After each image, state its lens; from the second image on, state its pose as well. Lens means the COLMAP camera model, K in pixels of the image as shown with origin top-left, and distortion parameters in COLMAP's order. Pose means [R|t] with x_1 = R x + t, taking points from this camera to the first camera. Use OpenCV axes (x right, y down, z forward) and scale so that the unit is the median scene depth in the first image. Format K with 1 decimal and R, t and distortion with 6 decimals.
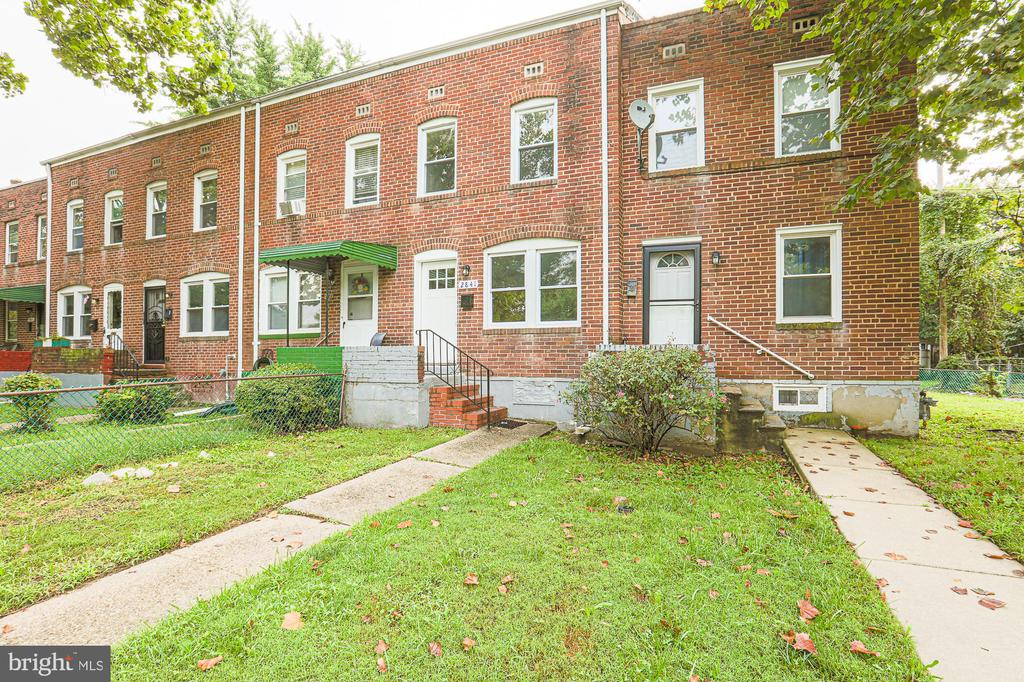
lens RADIAL K [[496.5, 0, 490.9], [0, 496.5, 364.6], [0, 0, 1]] dist [-0.071242, 0.030364]
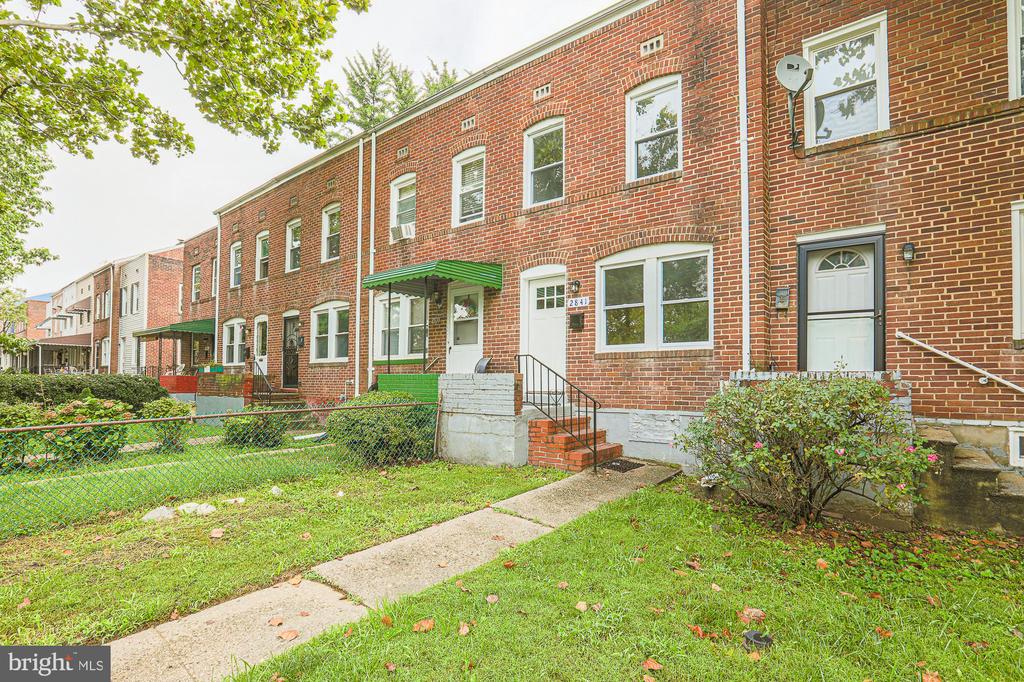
lens RADIAL K [[490.4, 0, 494.7], [0, 490.4, 378.2], [0, 0, 1]] dist [-0.057612, 0.019867]
pose [[0.962855, 0.000062, -0.270019, 0.050564], [-0.004887, 0.999840, -0.017199, -0.012602], [0.269975, 0.017880, 0.962701, 0.138814]]
